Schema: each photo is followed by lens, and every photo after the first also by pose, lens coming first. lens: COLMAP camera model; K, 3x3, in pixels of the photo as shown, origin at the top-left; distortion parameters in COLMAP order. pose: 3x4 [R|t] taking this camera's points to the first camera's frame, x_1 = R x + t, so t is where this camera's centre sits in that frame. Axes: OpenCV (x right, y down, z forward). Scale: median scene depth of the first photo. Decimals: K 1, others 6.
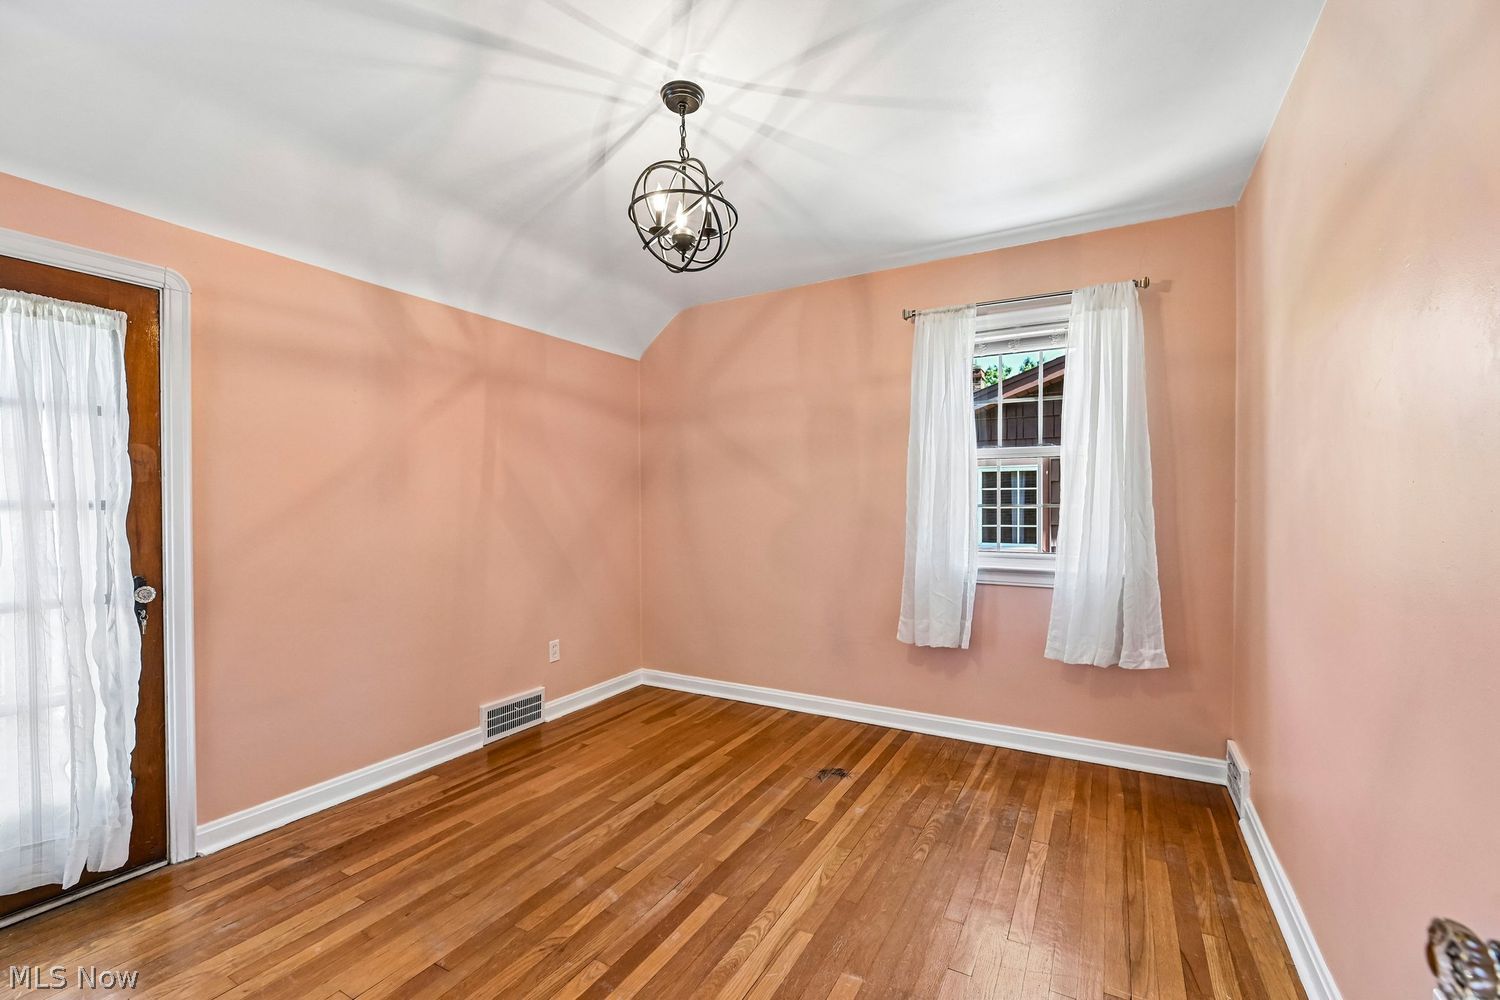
lens RADIAL K [[646.1, 0, 751.4], [0, 646.1, 505.6], [0, 0, 1]] dist [-0.001084, -0.001309]
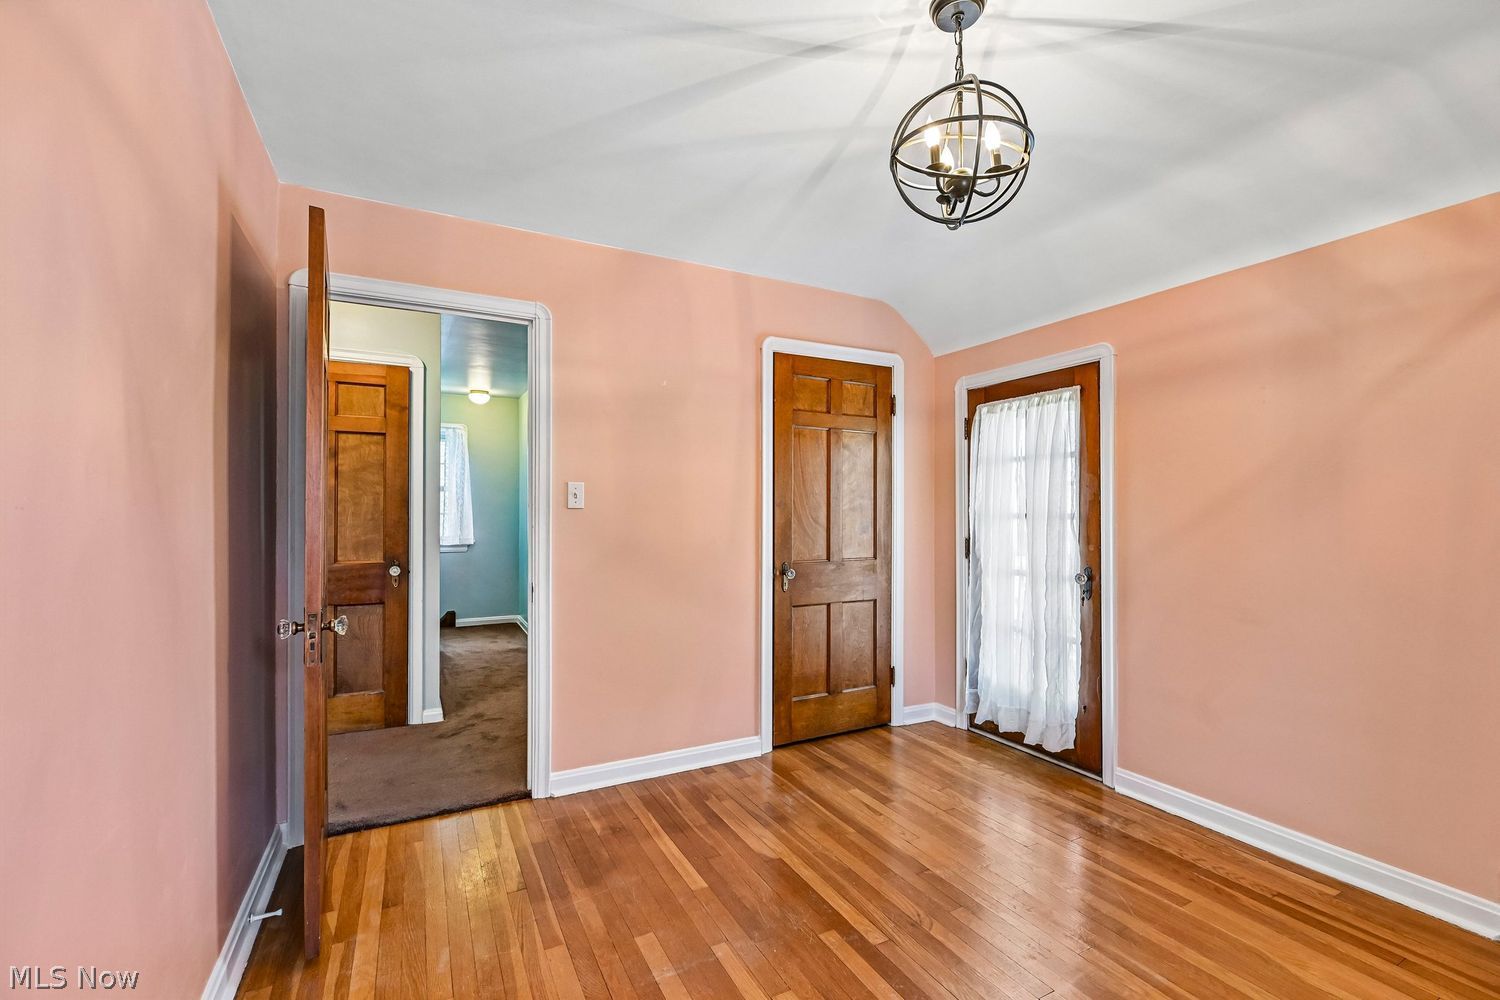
lens RADIAL K [[646.1, 0, 750.7], [0, 646.1, 510.7], [0, 0, 1]] dist [-0.001084, -0.001309]
pose [[-0.542883, 0.001676, -0.839807, 0.576987], [-0.002777, 0.999989, 0.003791, -0.015102], [0.839804, 0.004390, -0.542872, 1.010589]]
